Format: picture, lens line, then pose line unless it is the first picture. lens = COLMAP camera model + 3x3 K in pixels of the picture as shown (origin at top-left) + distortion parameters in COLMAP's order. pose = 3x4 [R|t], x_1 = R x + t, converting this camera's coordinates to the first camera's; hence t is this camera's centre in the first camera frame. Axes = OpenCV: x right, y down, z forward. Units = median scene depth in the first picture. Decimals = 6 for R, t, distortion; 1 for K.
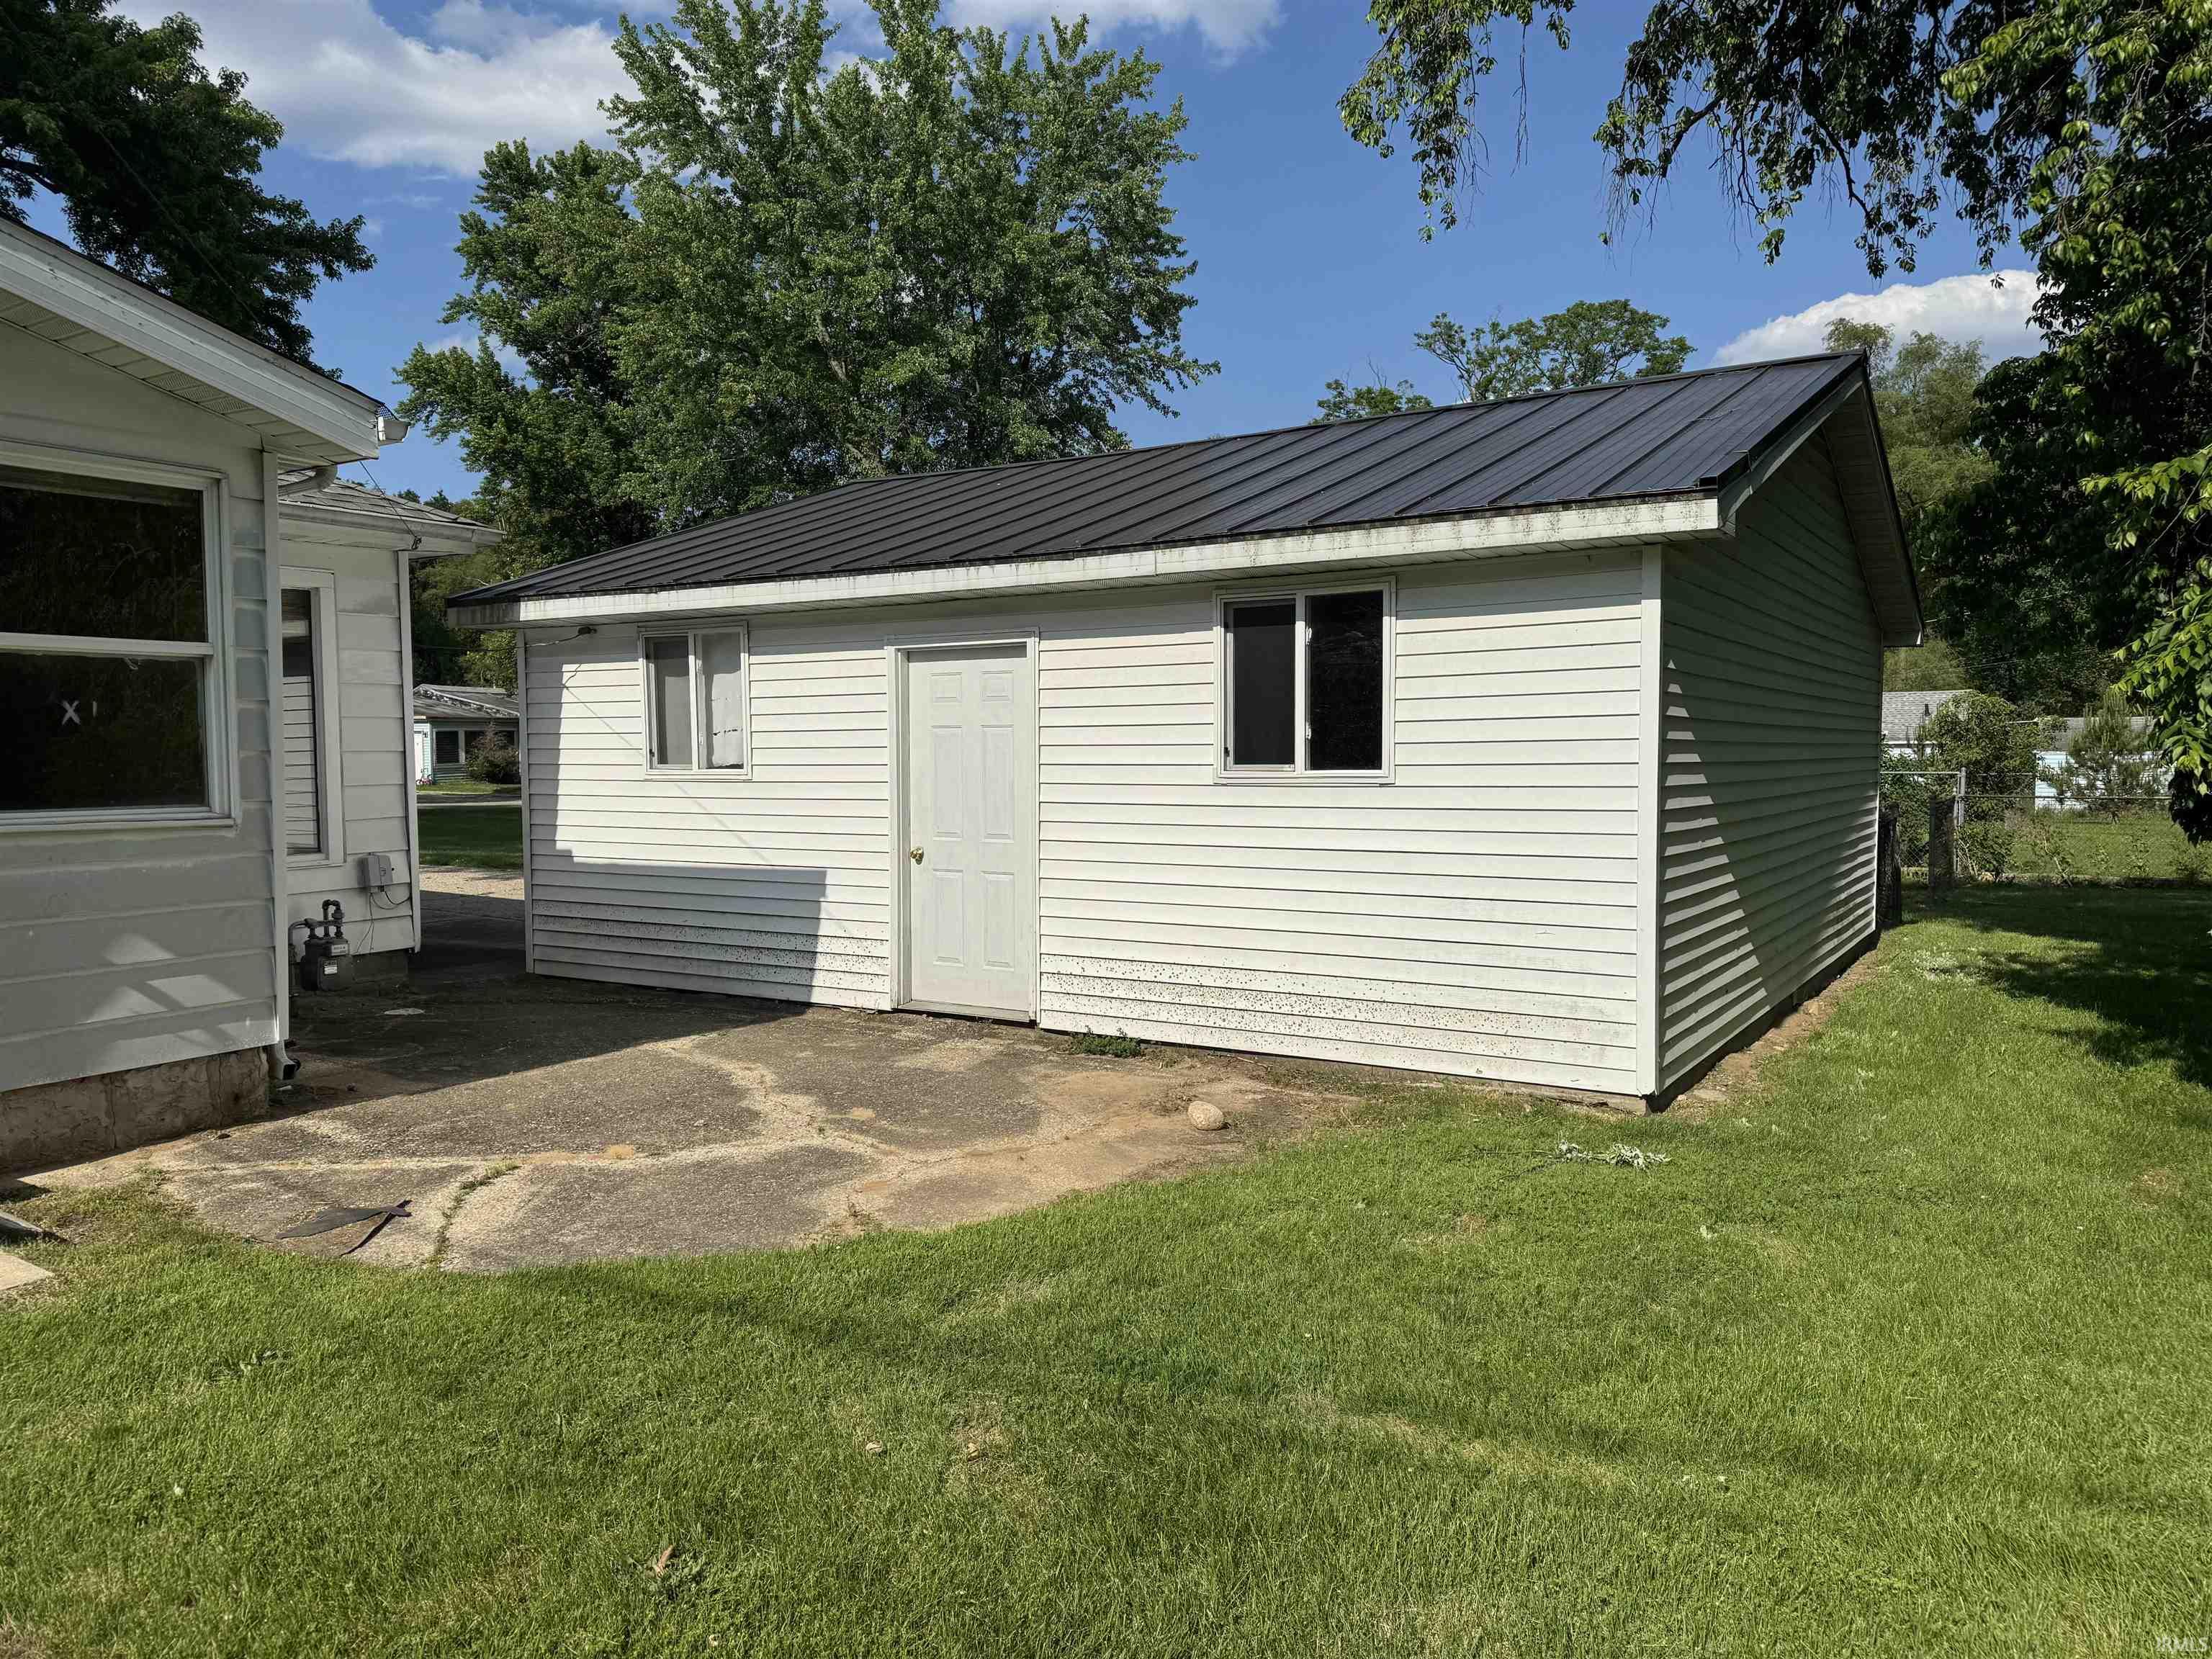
lens RADIAL K [[1491.9, 0, 1066.2], [0, 1491.9, 835.3], [0, 0, 1]] dist [0.071276, -0.090747]
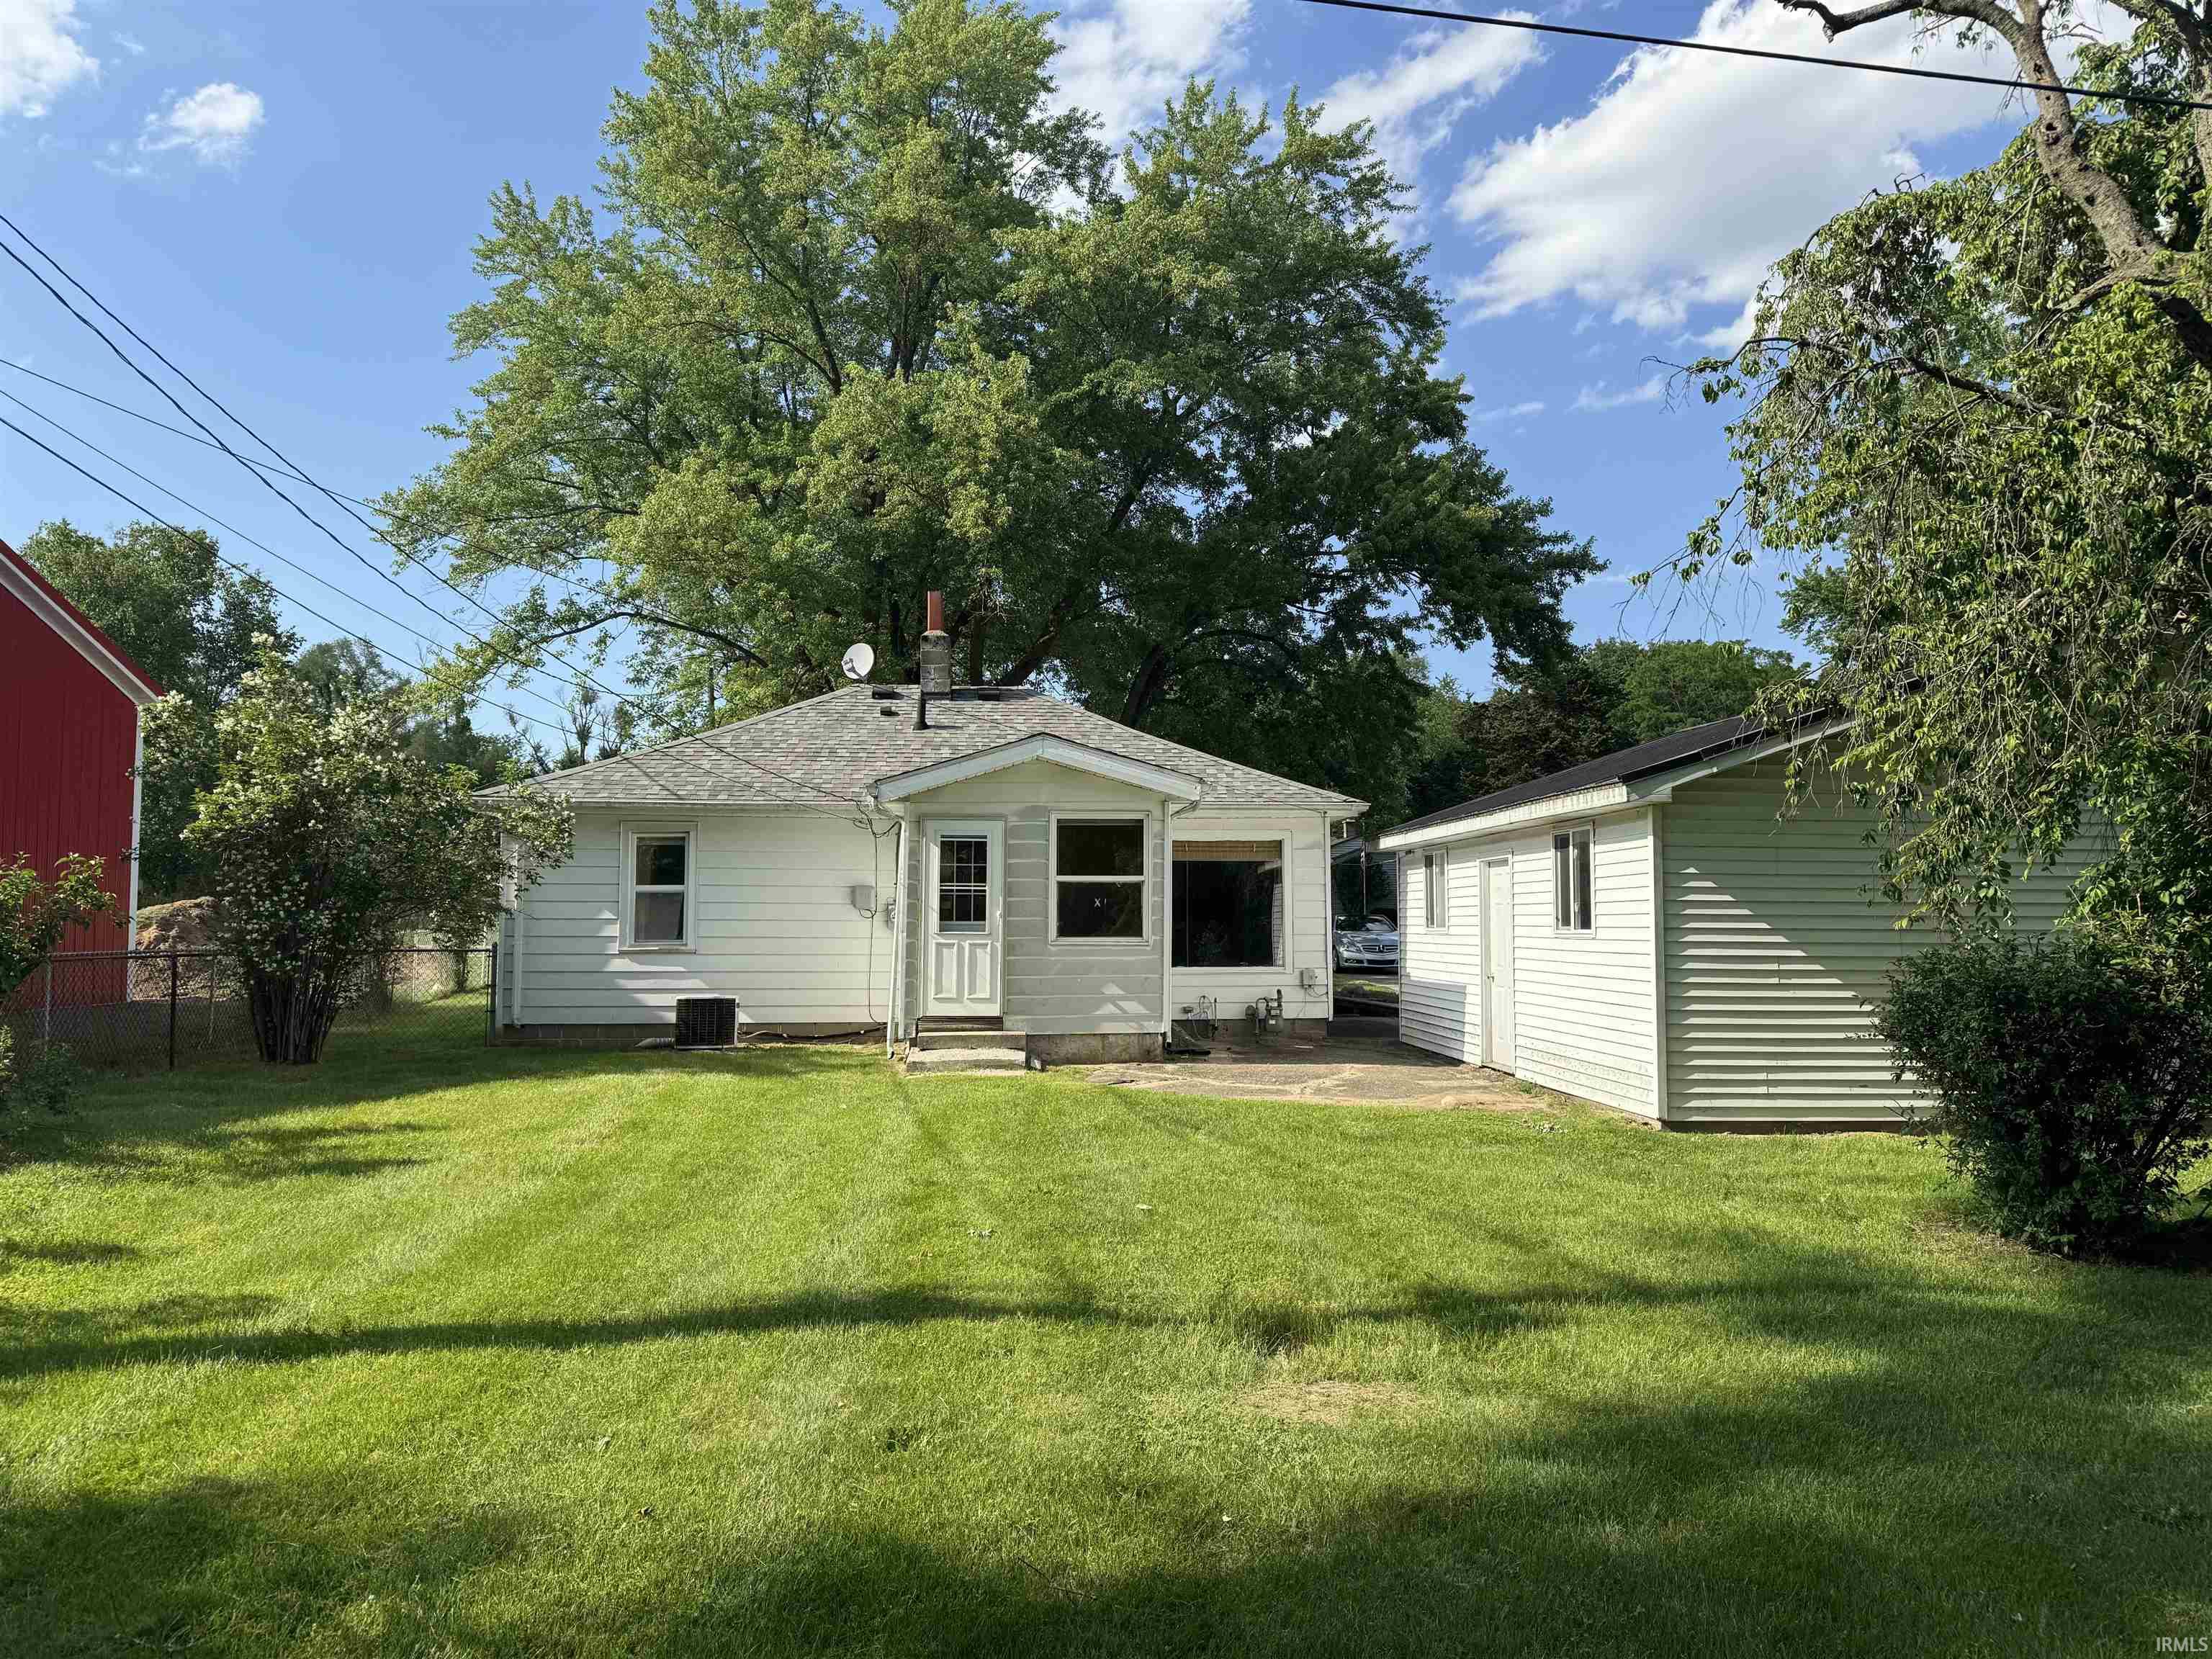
lens RADIAL K [[1567.9, 0, 1106.0], [0, 1567.9, 829.5], [0, 0, 1]] dist [-0.009918, 0.034197]
pose [[0.568957, -0.040099, -0.821389, 1.236884], [-0.052051, 0.995052, -0.084632, 0.021053], [0.820718, 0.090906, 0.564055, -0.452952]]
